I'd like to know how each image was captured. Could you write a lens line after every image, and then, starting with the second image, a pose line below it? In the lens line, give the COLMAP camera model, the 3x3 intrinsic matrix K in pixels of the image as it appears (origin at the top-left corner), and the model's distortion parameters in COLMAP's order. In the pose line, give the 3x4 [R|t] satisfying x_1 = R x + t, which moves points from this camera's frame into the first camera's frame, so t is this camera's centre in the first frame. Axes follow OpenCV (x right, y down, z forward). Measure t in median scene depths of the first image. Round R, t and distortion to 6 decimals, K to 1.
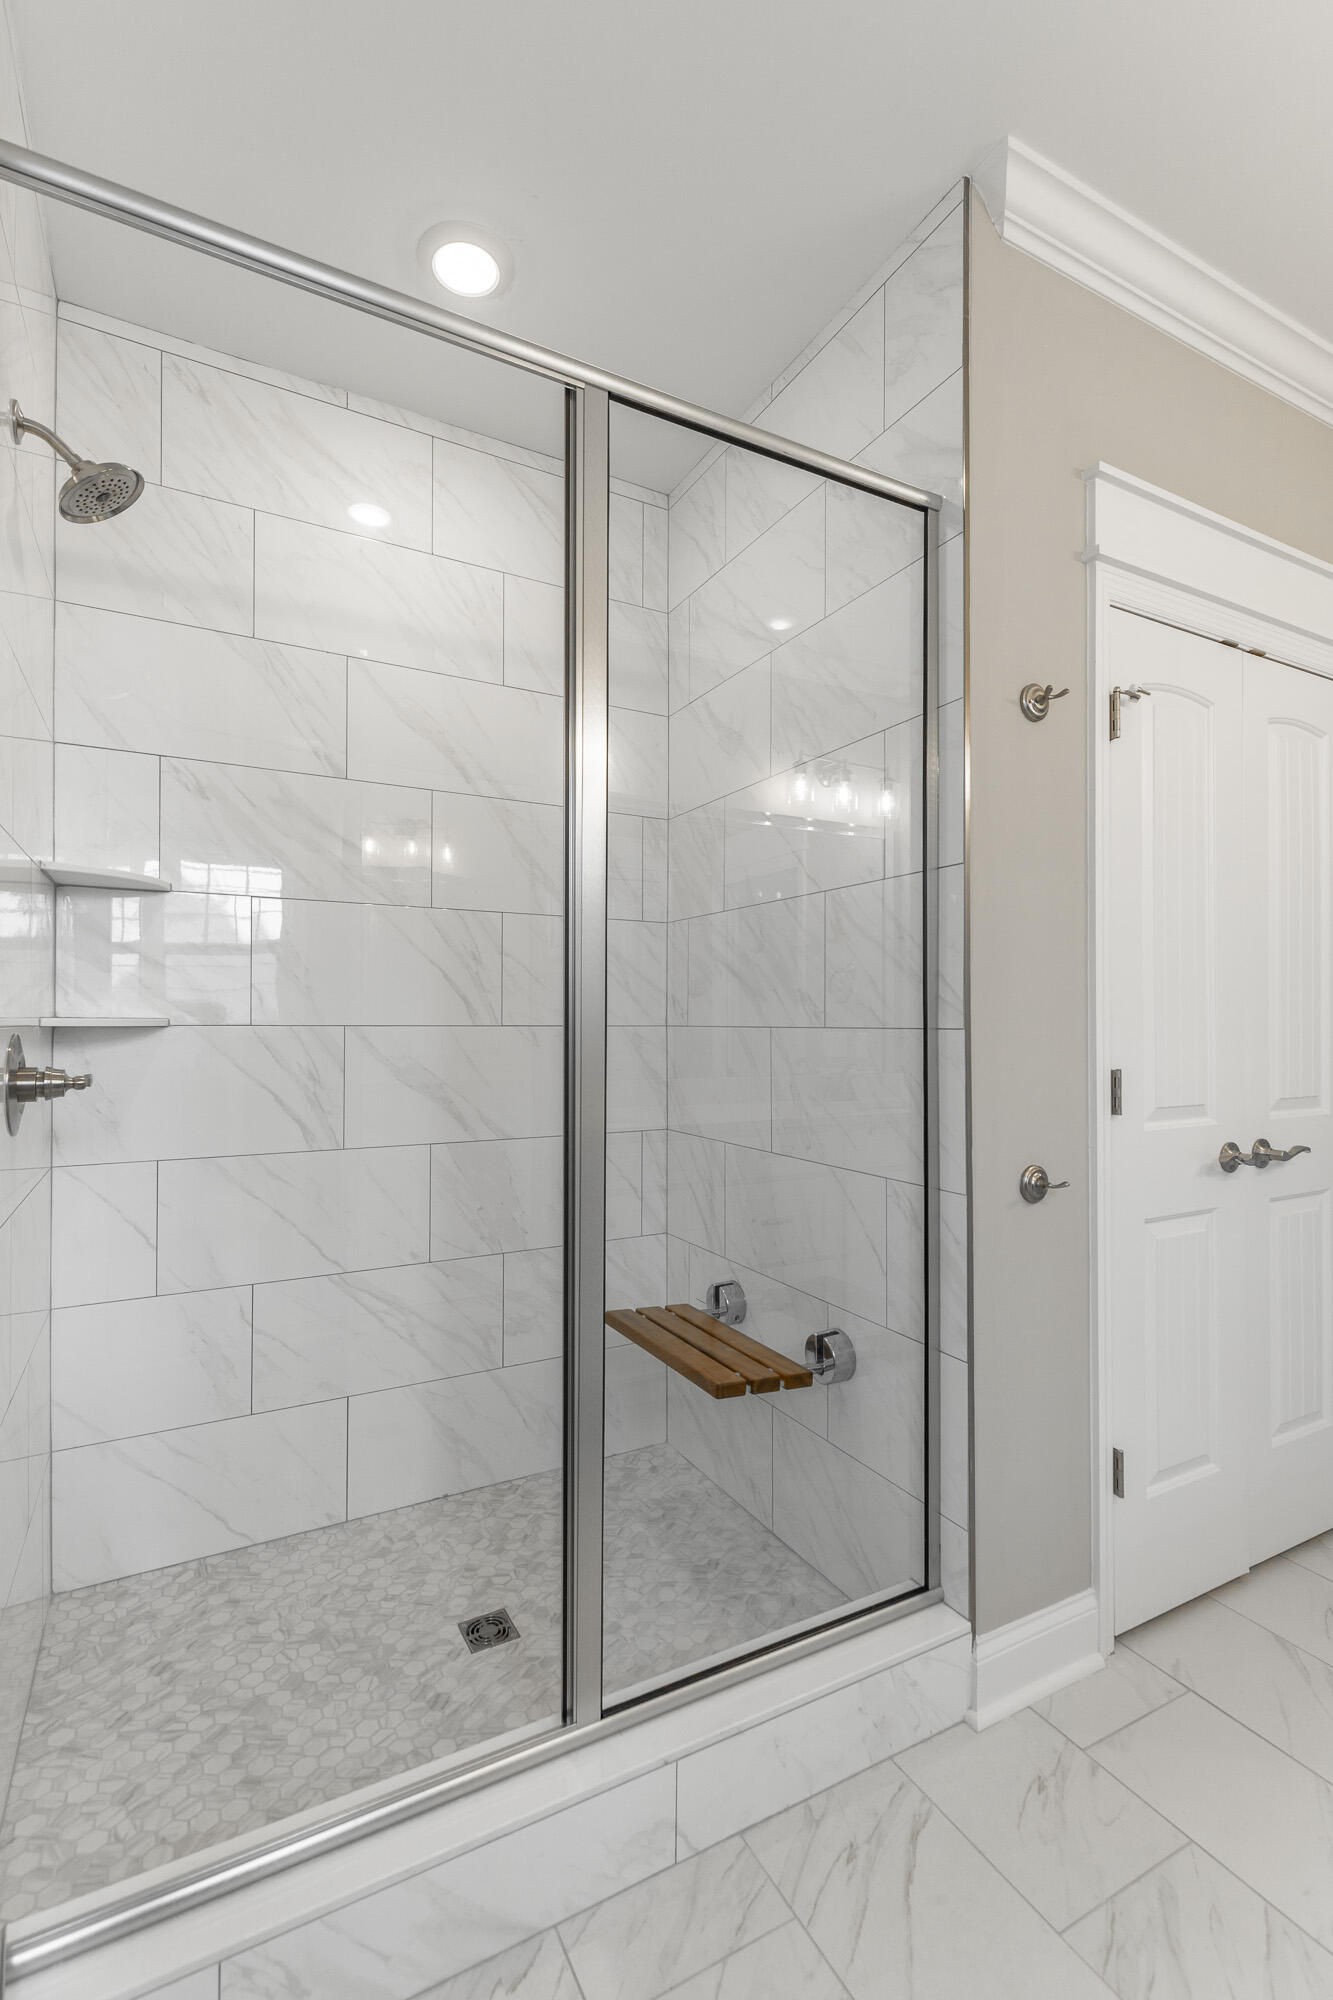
lens RADIAL K [[896.6, 0, 661.1], [0, 896.6, 1013.4], [0, 0, 1]] dist [-0.014599, 0.002876]
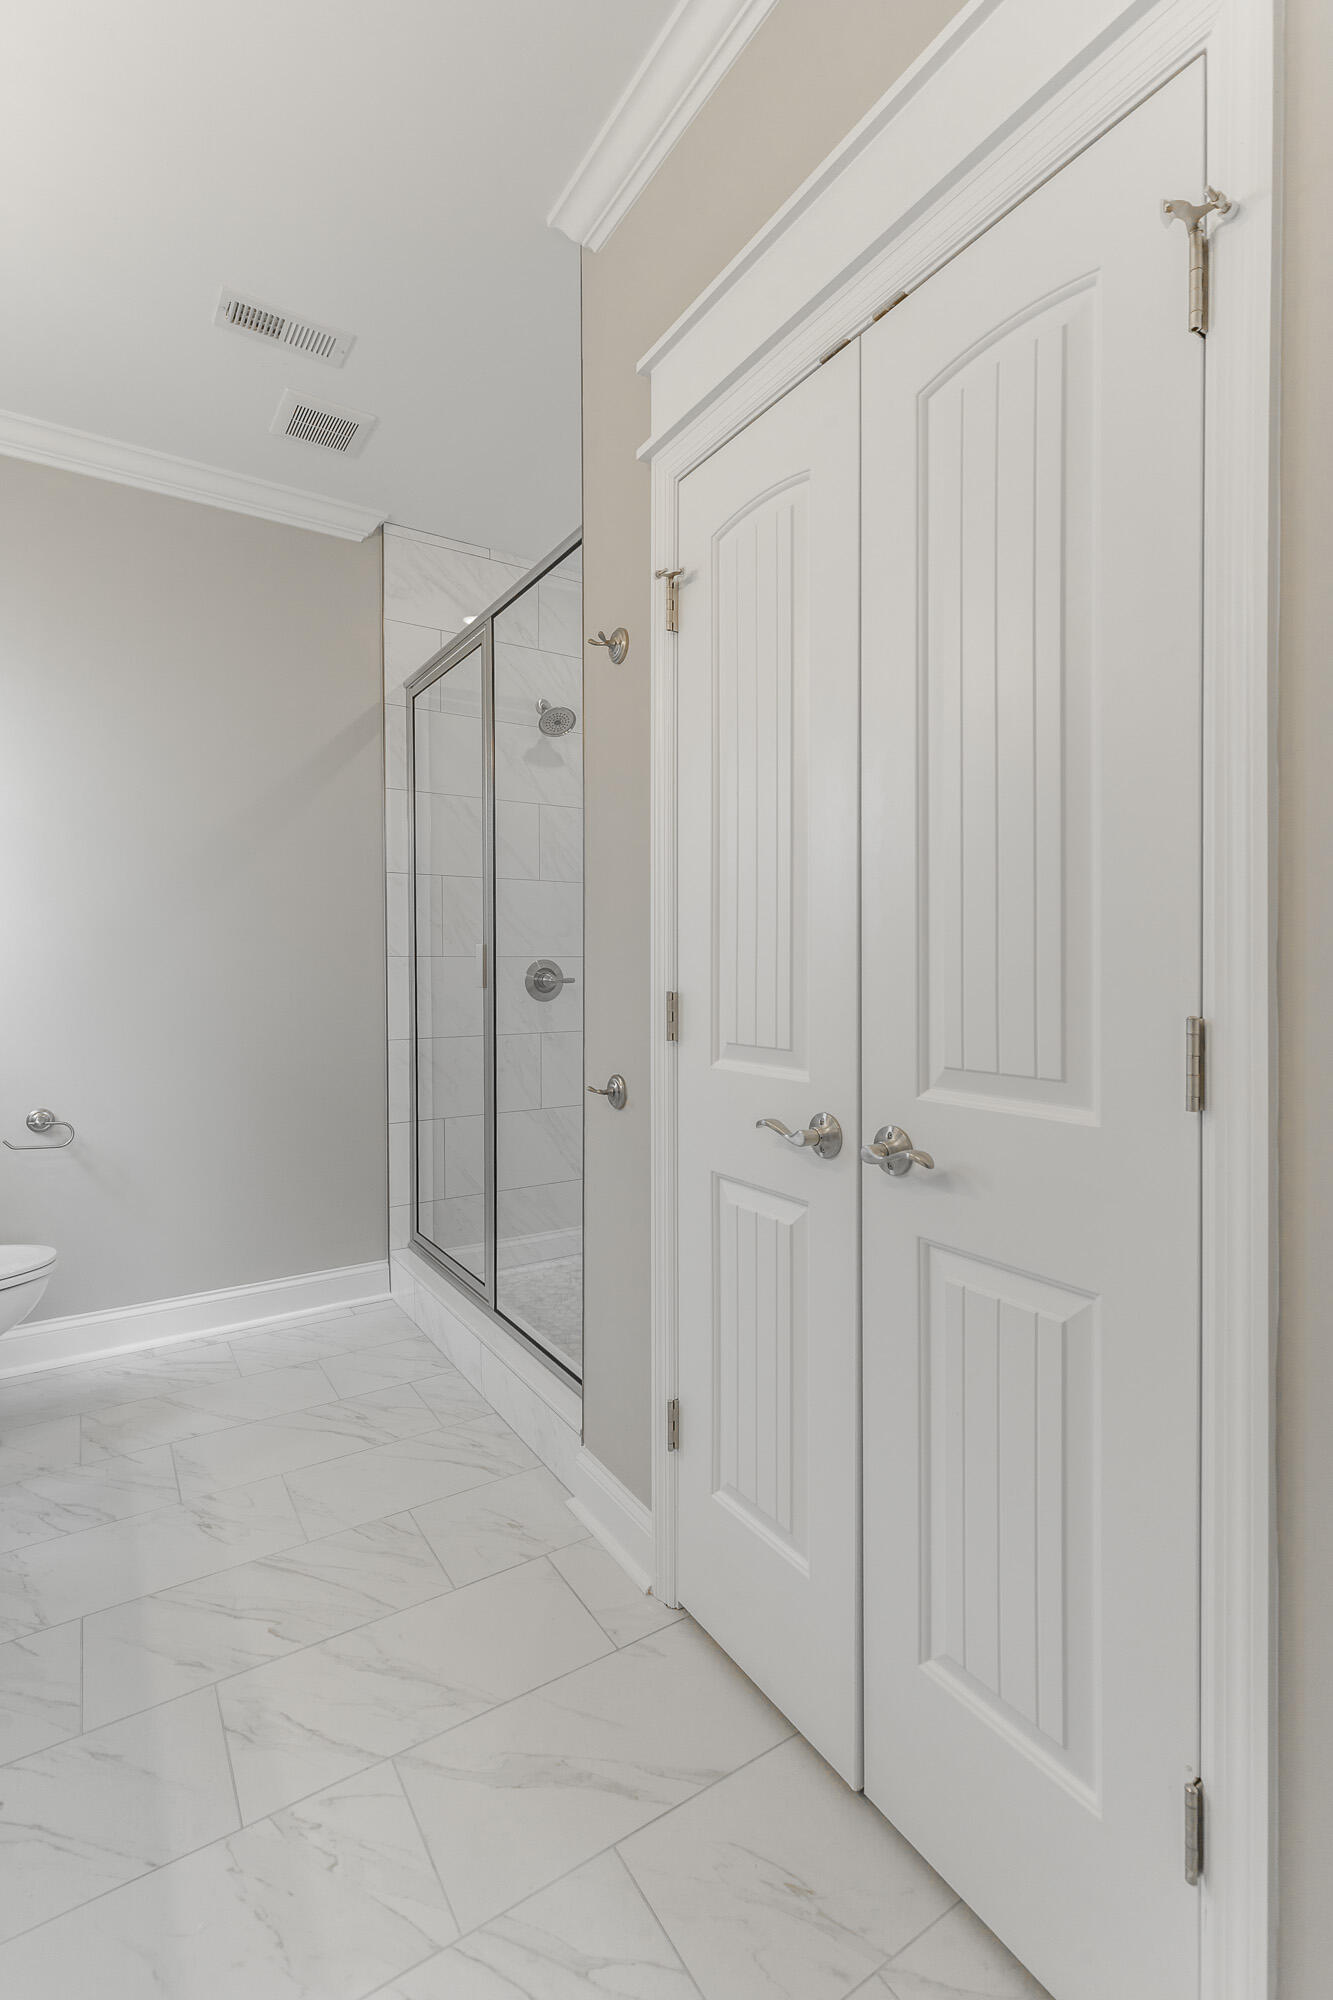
lens RADIAL K [[904.9, 0, 665.9], [0, 904.9, 971.6], [0, 0, 1]] dist [-0.023802, 0.000043]
pose [[0.083669, 0.005338, -0.996479, 1.349091], [0.012892, 0.999896, 0.006439, 0.033650], [0.996410, -0.013385, 0.083592, 0.858249]]
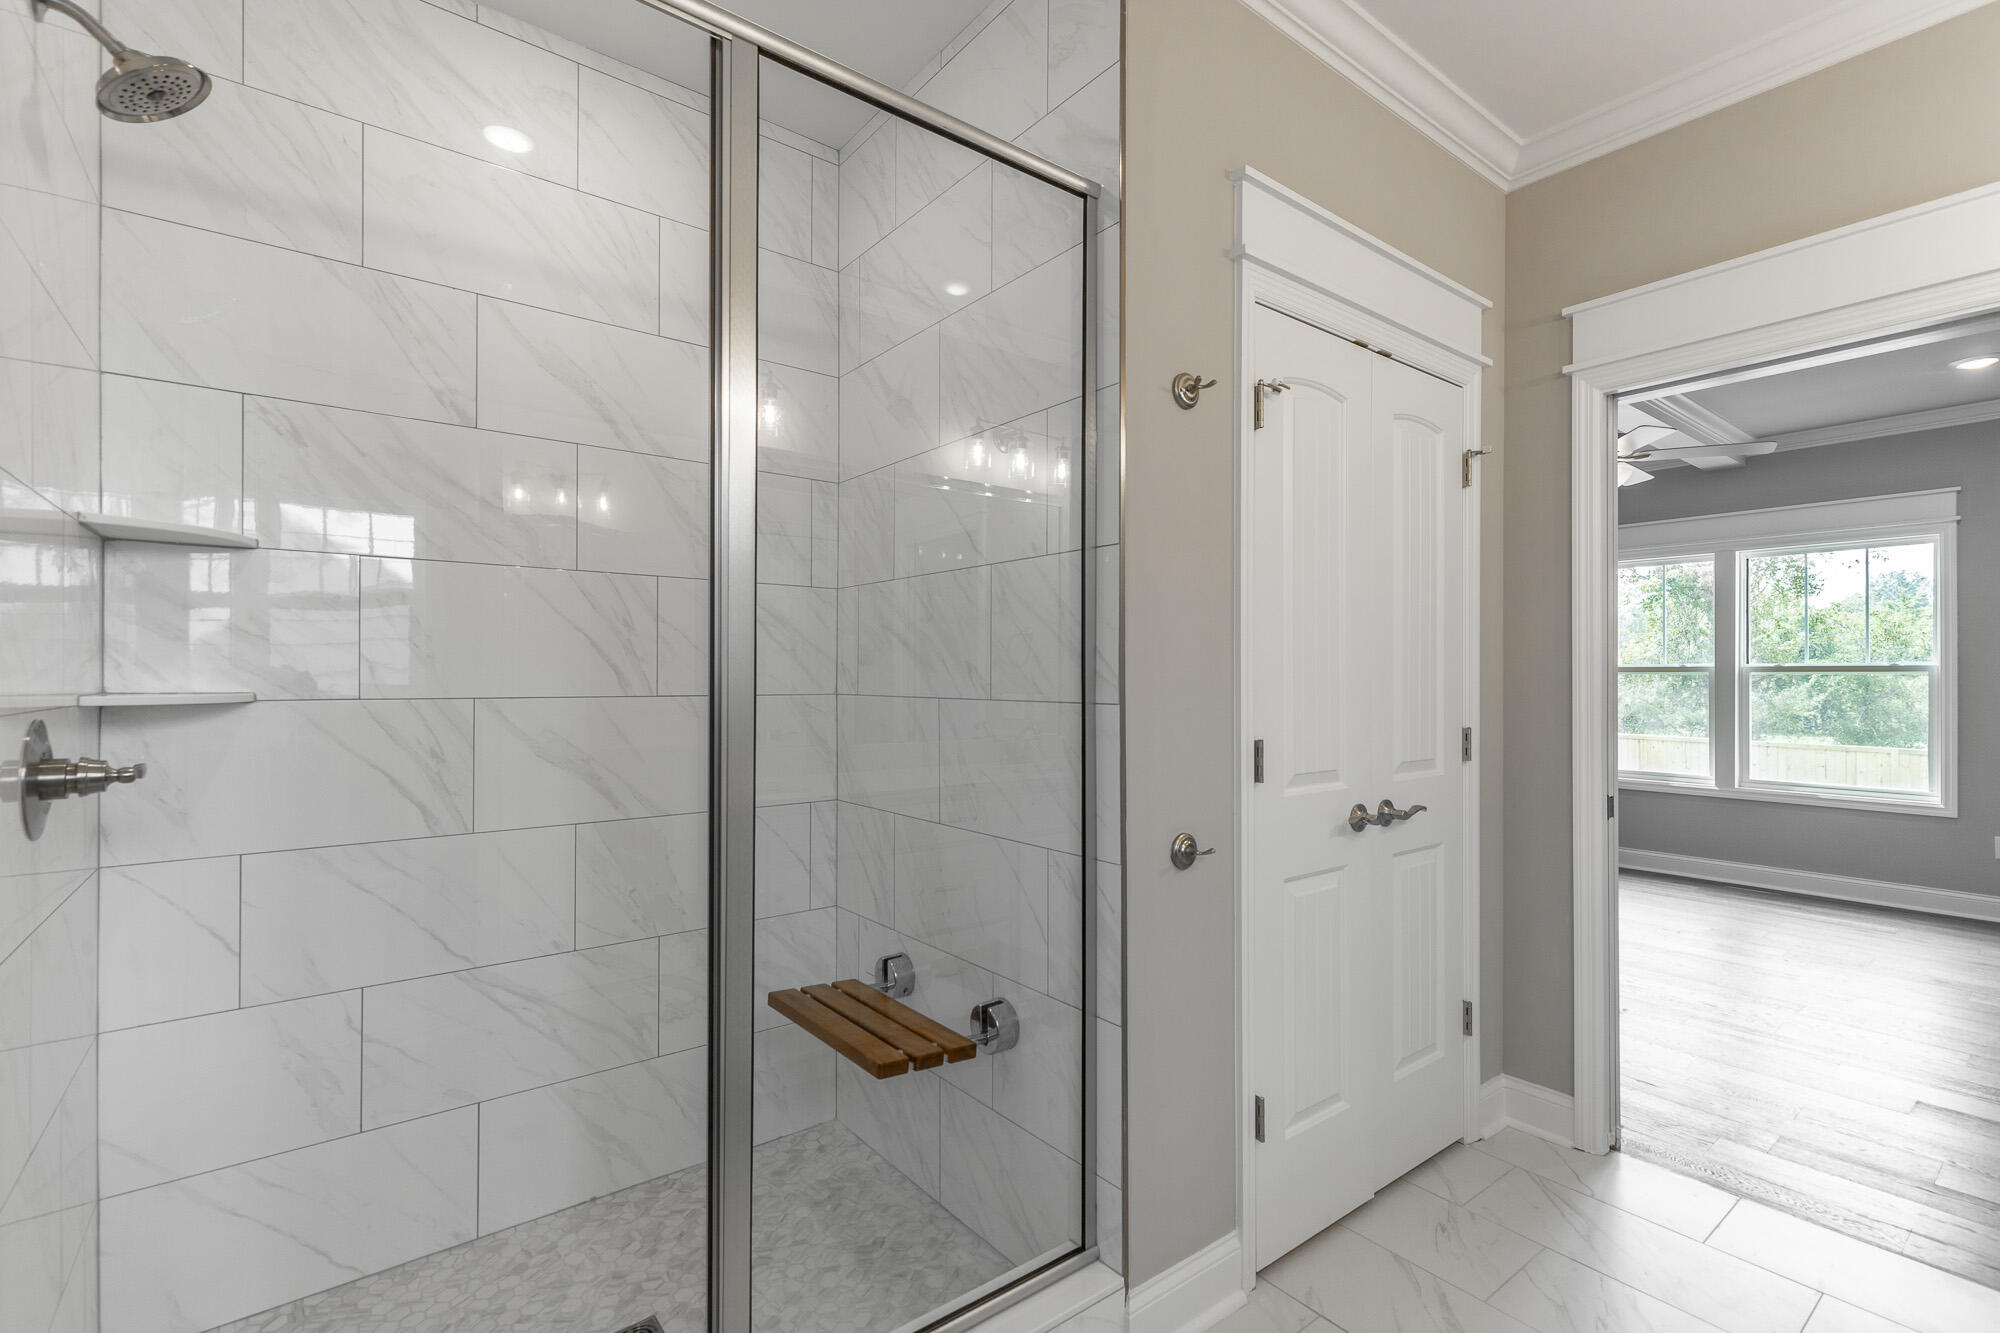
lens RADIAL K [[896.6, 0, 1013.1], [0, 896.6, 671.7], [0, 0, 1]] dist [-0.014599, 0.002876]
pose [[0.983785, 0.000861, 0.179348, 0.028810], [-0.001682, 0.999989, 0.004427, -0.021525], [-0.179342, -0.004657, 0.983776, 0.004359]]
